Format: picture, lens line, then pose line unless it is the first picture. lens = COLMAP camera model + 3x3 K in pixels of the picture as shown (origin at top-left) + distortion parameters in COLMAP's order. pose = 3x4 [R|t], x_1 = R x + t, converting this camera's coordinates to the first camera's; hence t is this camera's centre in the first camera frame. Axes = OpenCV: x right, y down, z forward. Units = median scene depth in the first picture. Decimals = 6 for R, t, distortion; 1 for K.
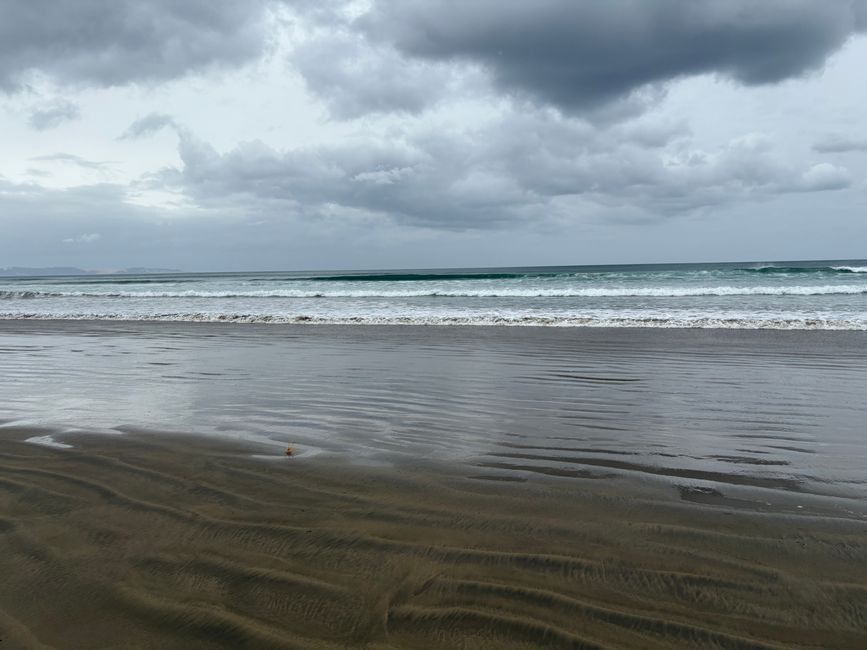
lens RADIAL K [[683.7, 0, 467.8], [0, 683.7, 322.1], [0, 0, 1]] dist [0.020733, -0.026427]
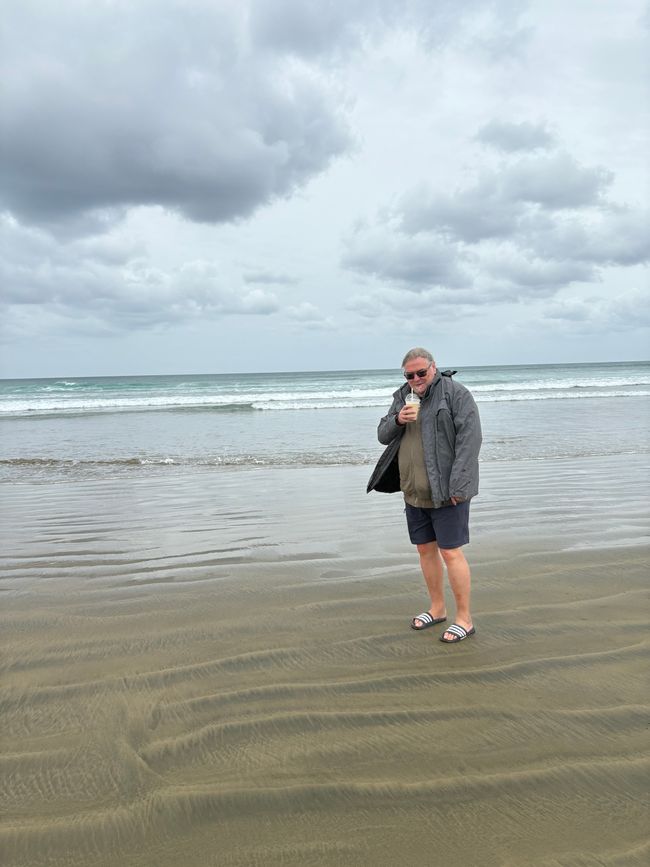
lens RADIAL K [[632.1, 0, 323.1], [0, 632.1, 428.4], [0, 0, 1]] dist [0.004781, -0.006552]
pose [[0.814064, -0.056849, 0.577986, -0.249611], [0.055570, 0.998256, 0.019918, -0.015540], [-0.578111, 0.015904, 0.815803, 0.095839]]
